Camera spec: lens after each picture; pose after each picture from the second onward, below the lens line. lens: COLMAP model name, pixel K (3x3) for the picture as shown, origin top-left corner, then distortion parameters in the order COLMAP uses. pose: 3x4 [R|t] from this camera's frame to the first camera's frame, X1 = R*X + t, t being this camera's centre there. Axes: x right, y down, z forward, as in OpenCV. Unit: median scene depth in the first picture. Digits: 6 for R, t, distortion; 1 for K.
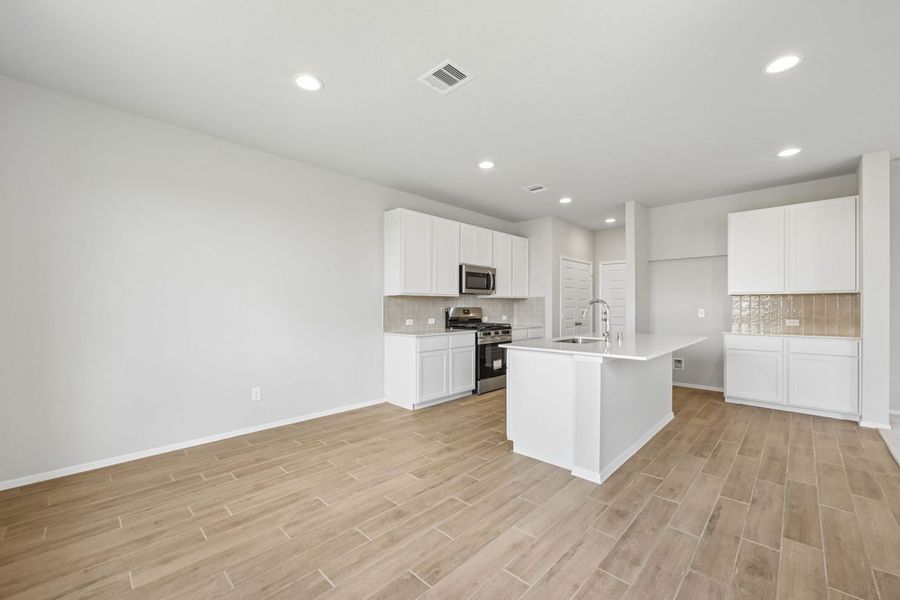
lens RADIAL K [[361.5, 0, 448.5], [0, 361.5, 303.4], [0, 0, 1]] dist [-0.001492, -0.000094]
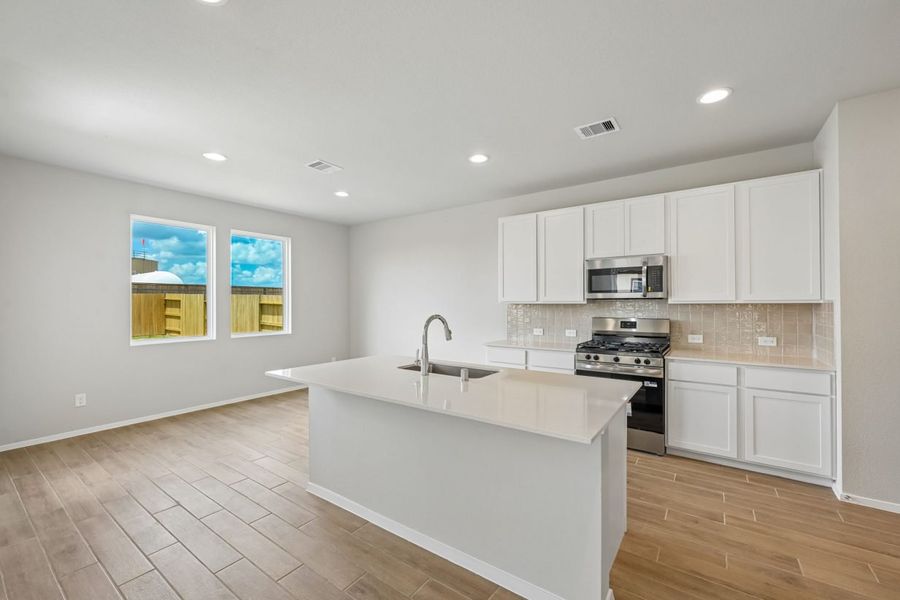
lens RADIAL K [[369.4, 0, 450.4], [0, 369.4, 302.8], [0, 0, 1]] dist [-0.000205, 0.000107]
pose [[0.152630, -0.001759, -0.988282, 0.784284], [0.007990, 0.999968, -0.000546, -0.023445], [0.988251, -0.007813, 0.152639, 0.632579]]
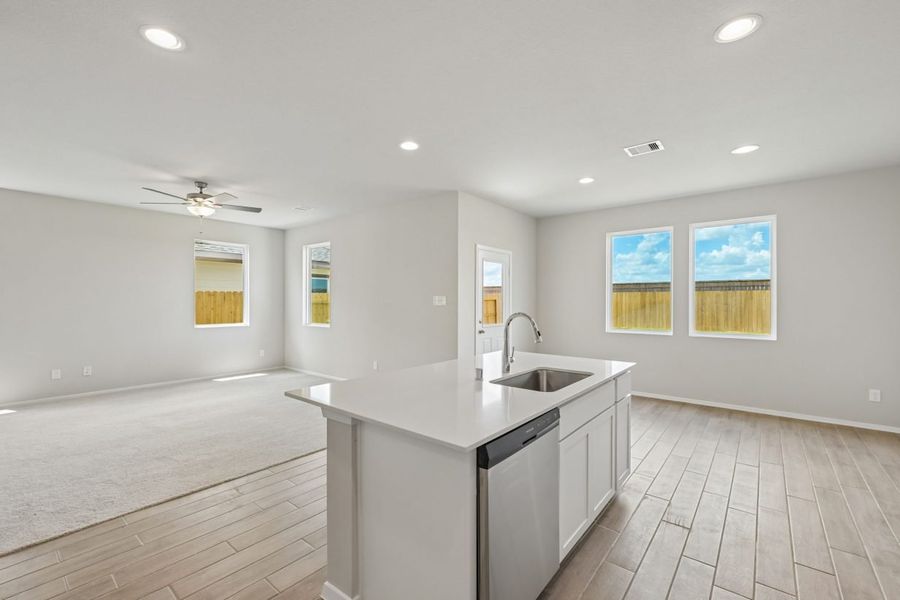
lens RADIAL K [[386.7, 0, 449.4], [0, 386.7, 302.5], [0, 0, 1]] dist [0.000779, -0.000108]
pose [[-0.996321, -0.001255, -0.085692, 0.415081], [-0.001177, 0.999999, -0.000956, -0.019869], [0.085693, -0.000851, -0.996321, 1.171776]]
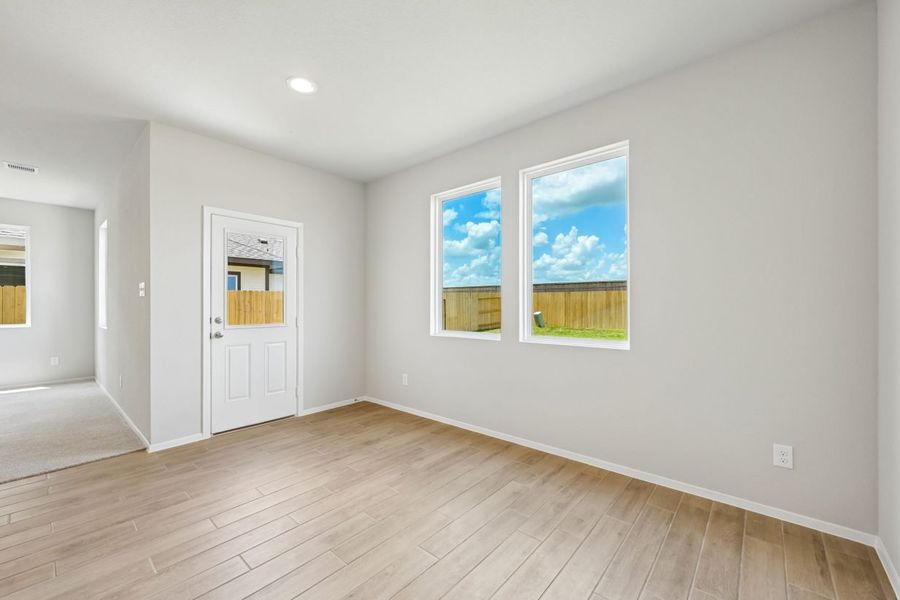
lens RADIAL K [[361.5, 0, 448.5], [0, 361.5, 303.4], [0, 0, 1]] dist [-0.001492, -0.000094]
pose [[-0.998635, 0.001612, -0.052209, -0.160972], [0.001917, 0.999981, -0.005789, 0.004566], [0.052199, -0.005881, -0.998619, 0.817612]]
